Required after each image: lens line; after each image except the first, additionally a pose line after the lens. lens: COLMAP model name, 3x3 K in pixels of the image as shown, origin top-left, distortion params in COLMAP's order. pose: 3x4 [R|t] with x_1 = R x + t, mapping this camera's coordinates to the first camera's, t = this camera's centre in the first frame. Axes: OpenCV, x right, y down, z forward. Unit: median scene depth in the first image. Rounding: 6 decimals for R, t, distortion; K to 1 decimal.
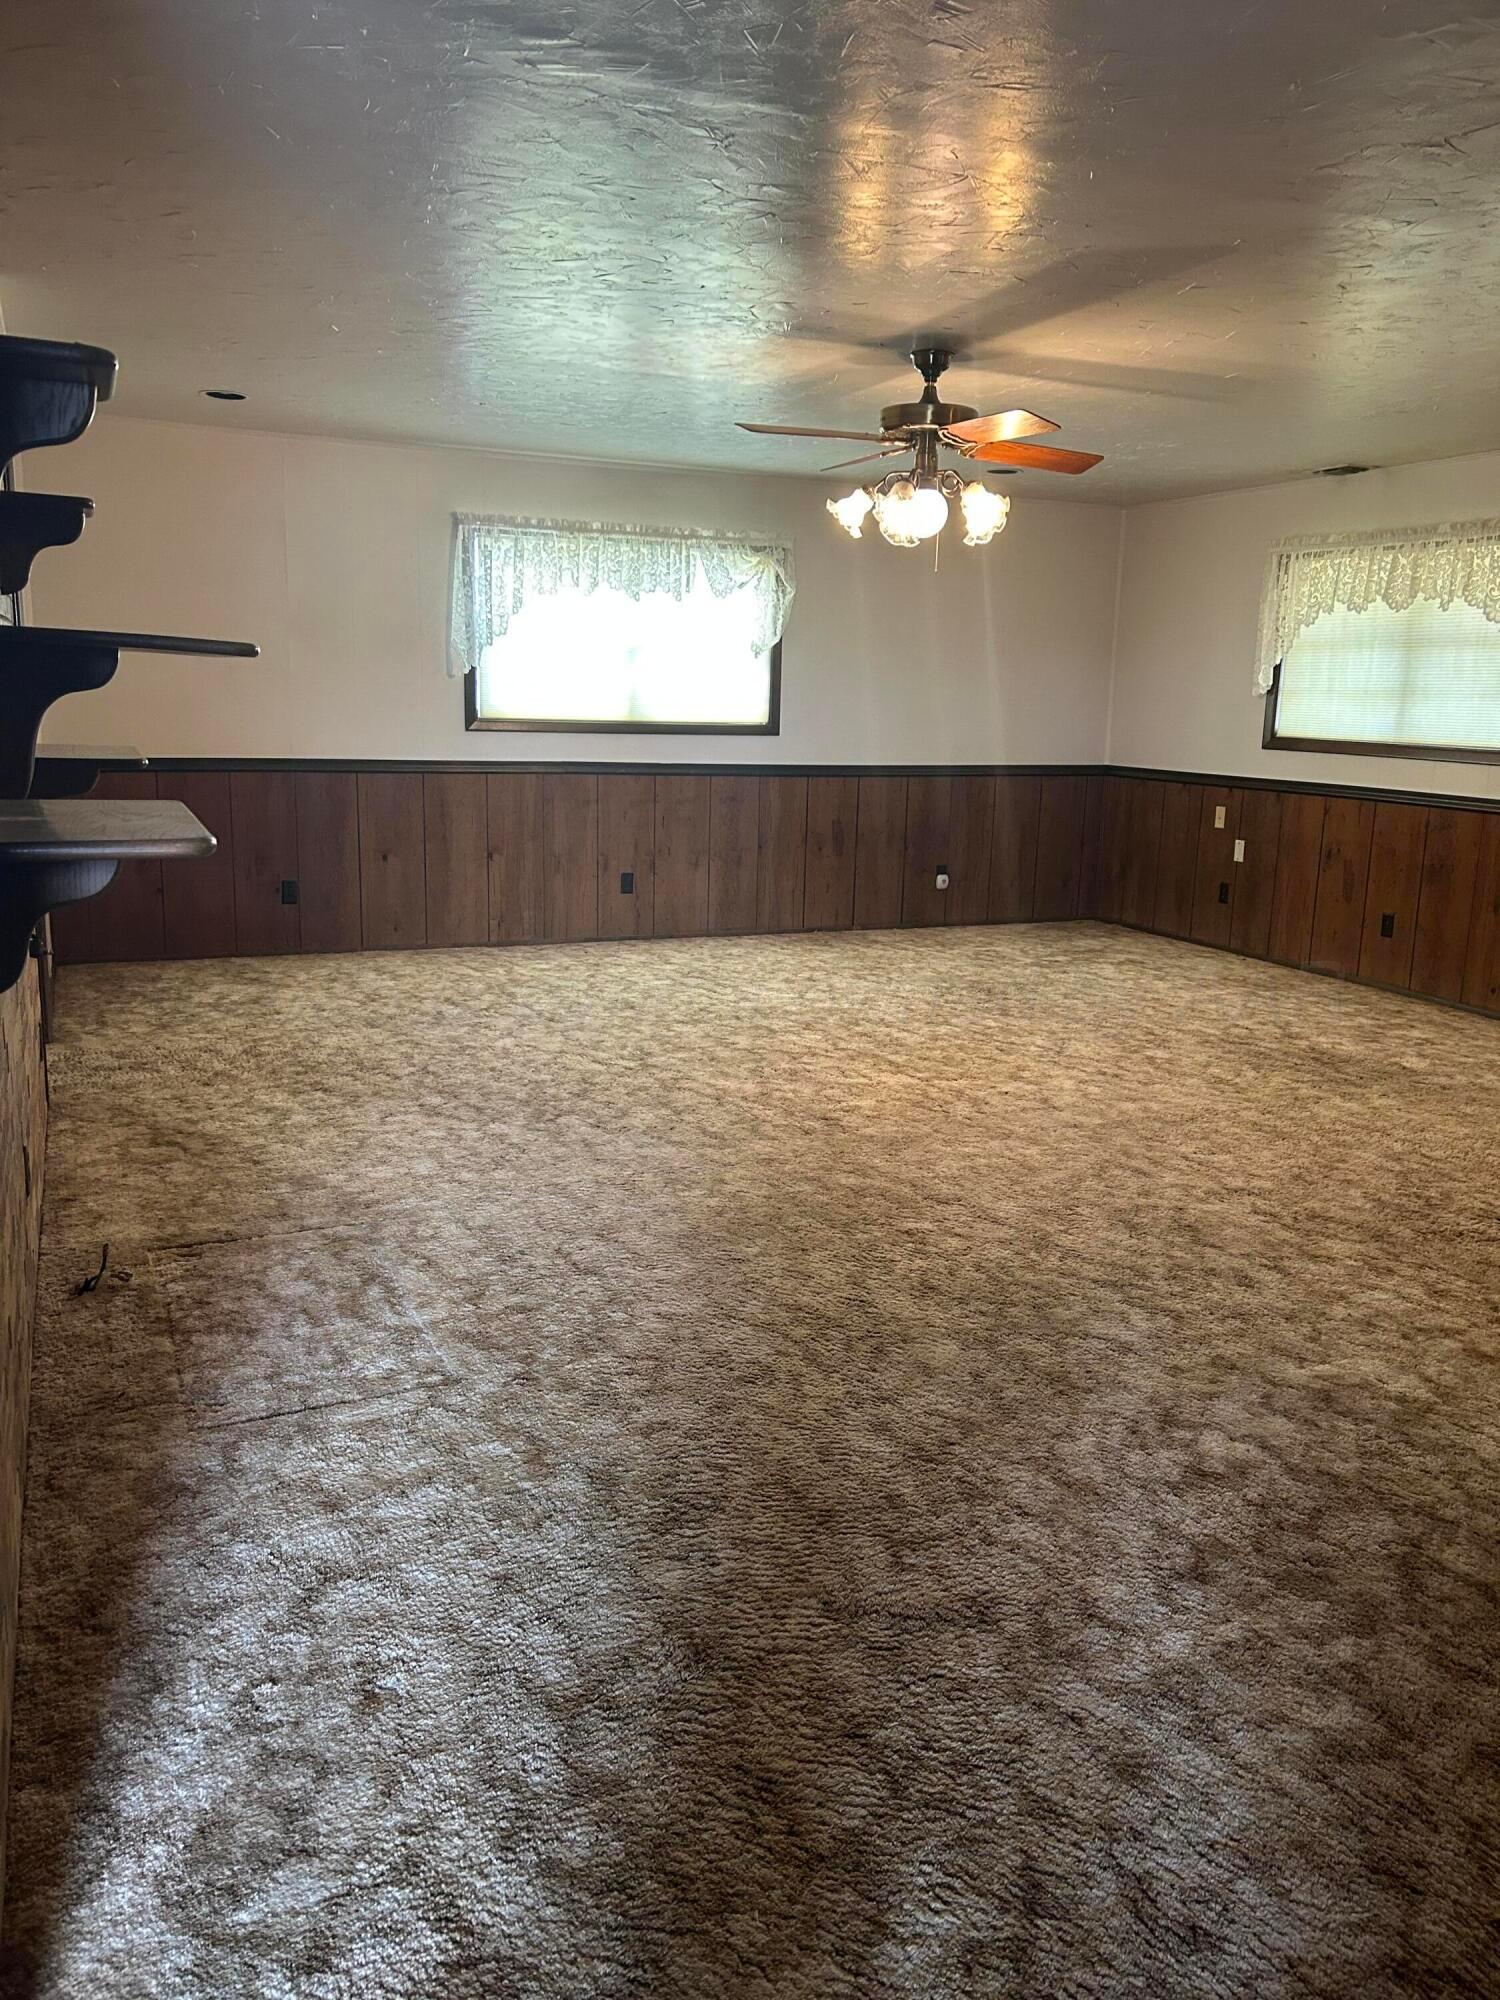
lens RADIAL K [[1521.6, 0, 750.0], [0, 1521.6, 1000.0], [0, 0, 1]] dist [0.001472, -0.102337]
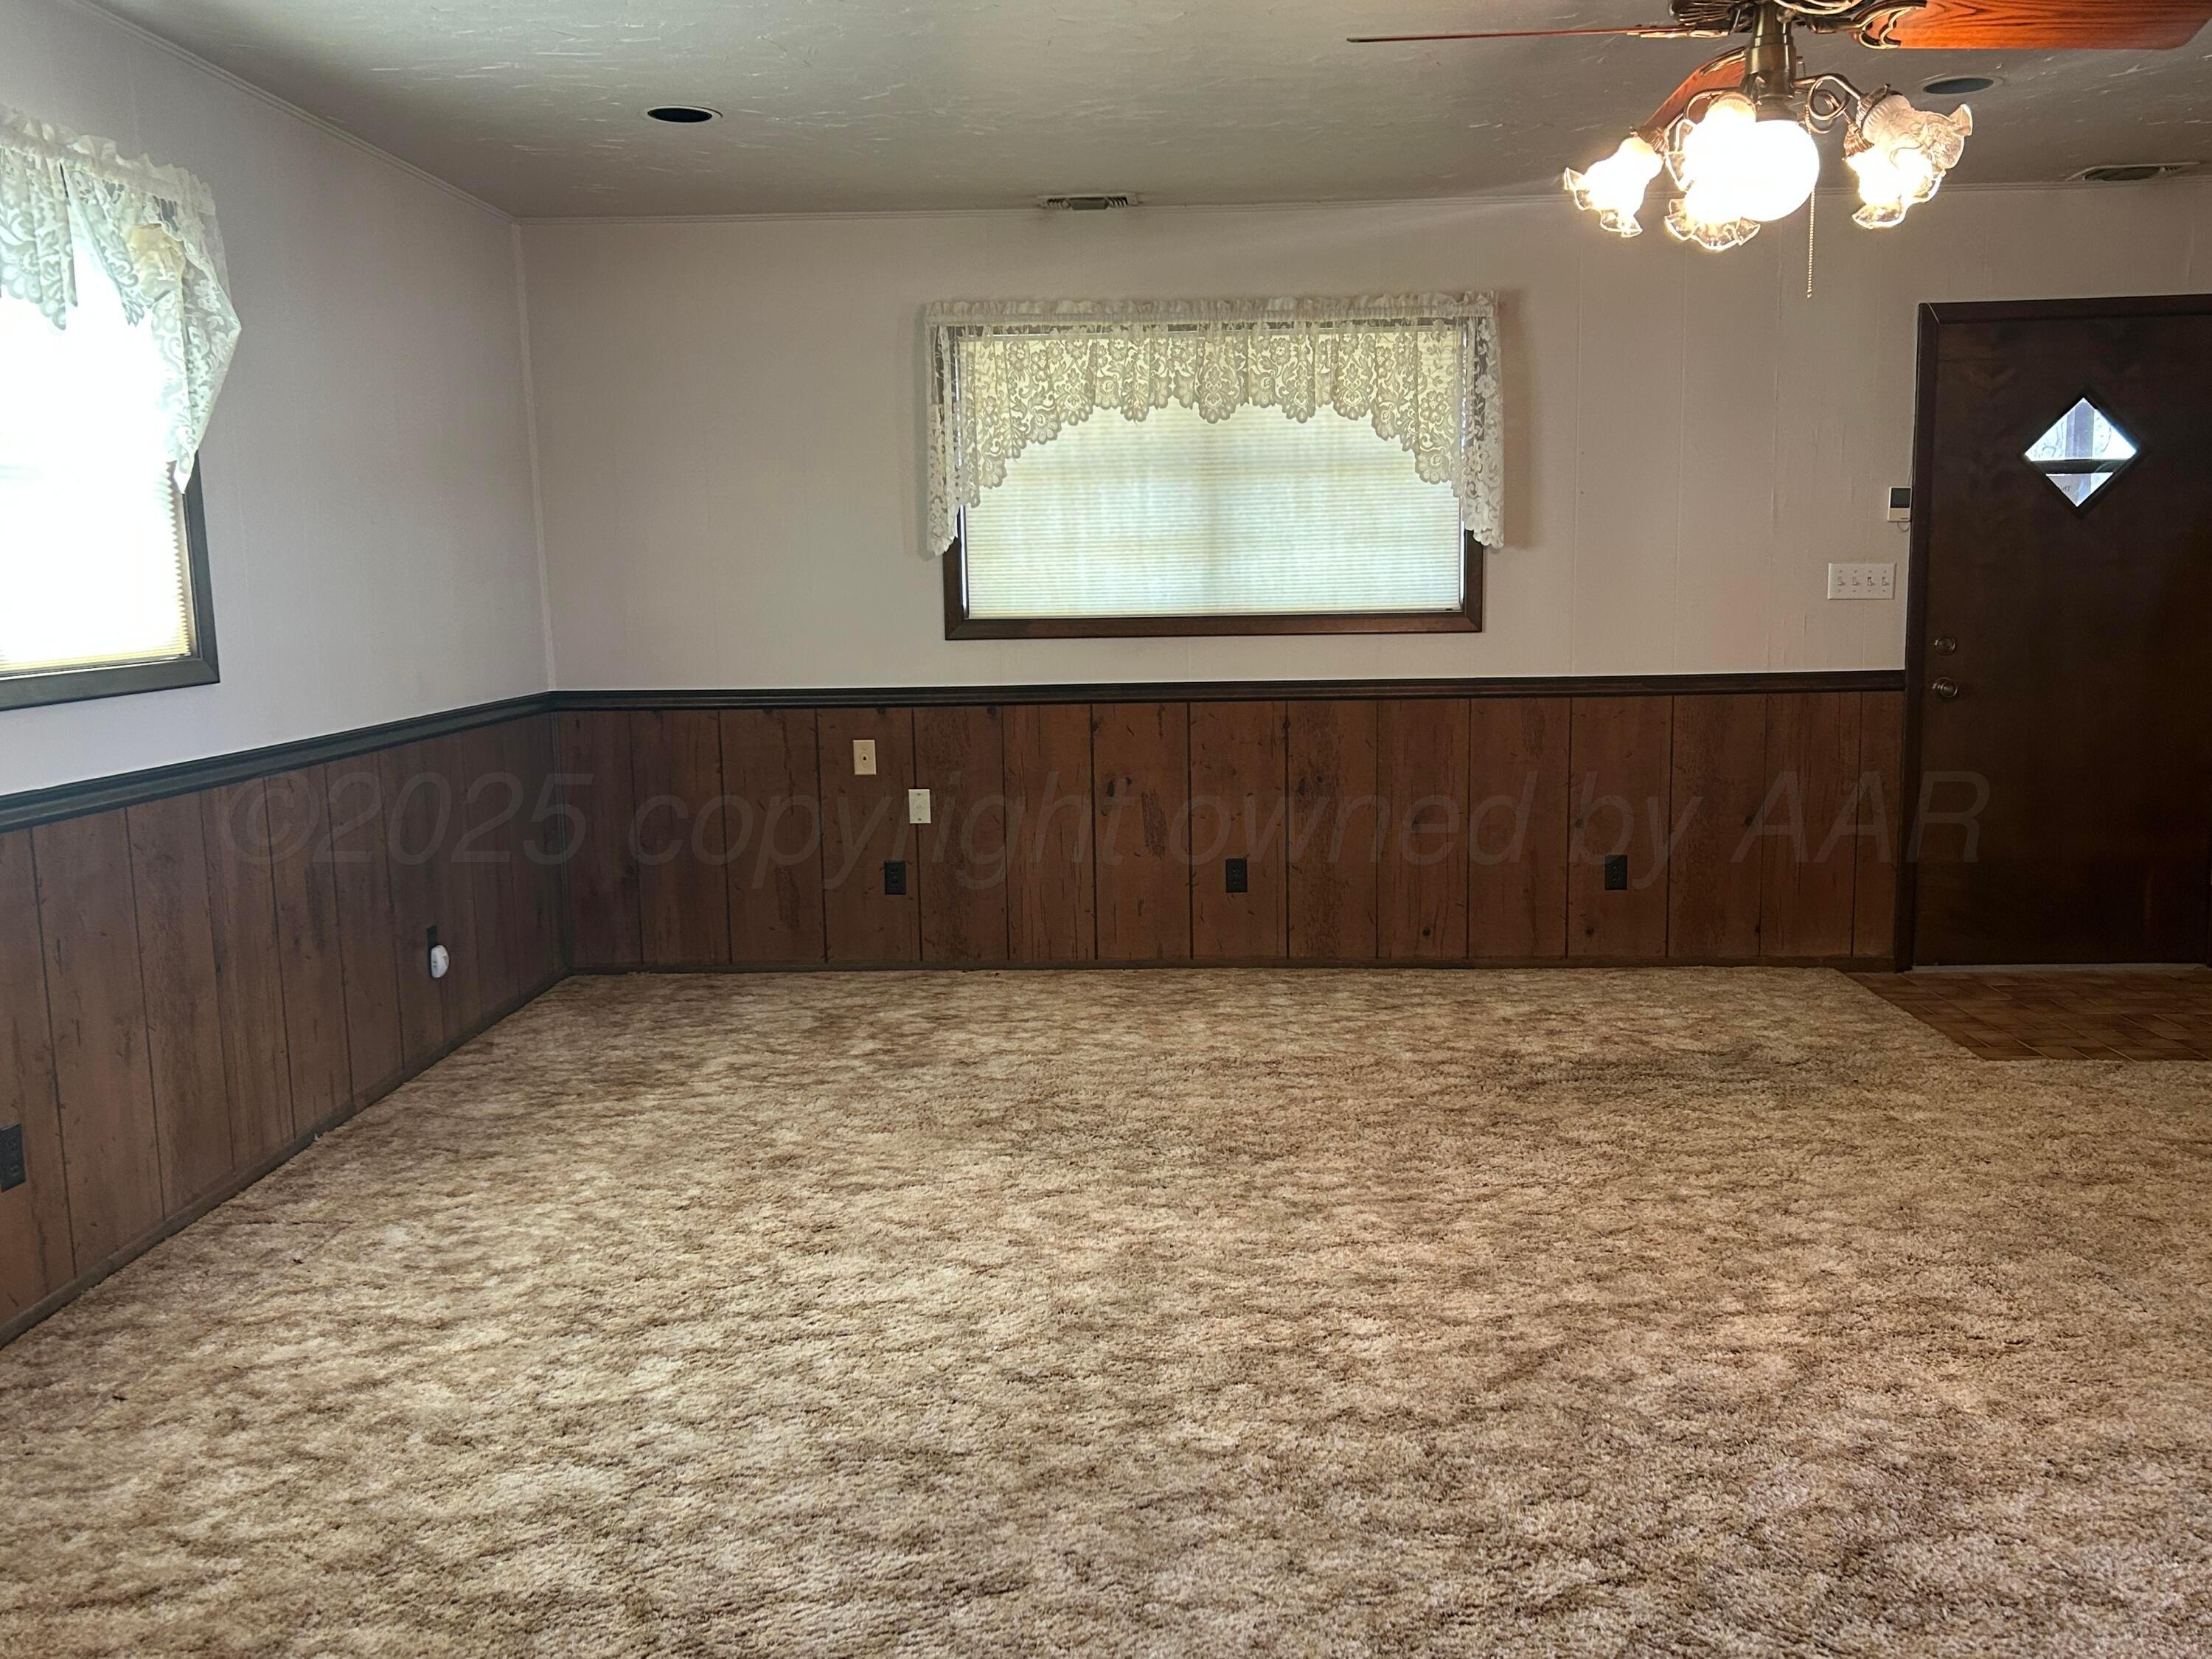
lens RADIAL K [[1932.1, 0, 1108.0], [0, 1932.1, 873.0], [0, 0, 1]] dist [0.000165, -0.001463]
pose [[0.435991, -0.170482, 0.883656, -0.394485], [0.206198, 0.974696, 0.086309, -0.142796], [-0.876010, 0.144578, 0.460112, 0.666110]]
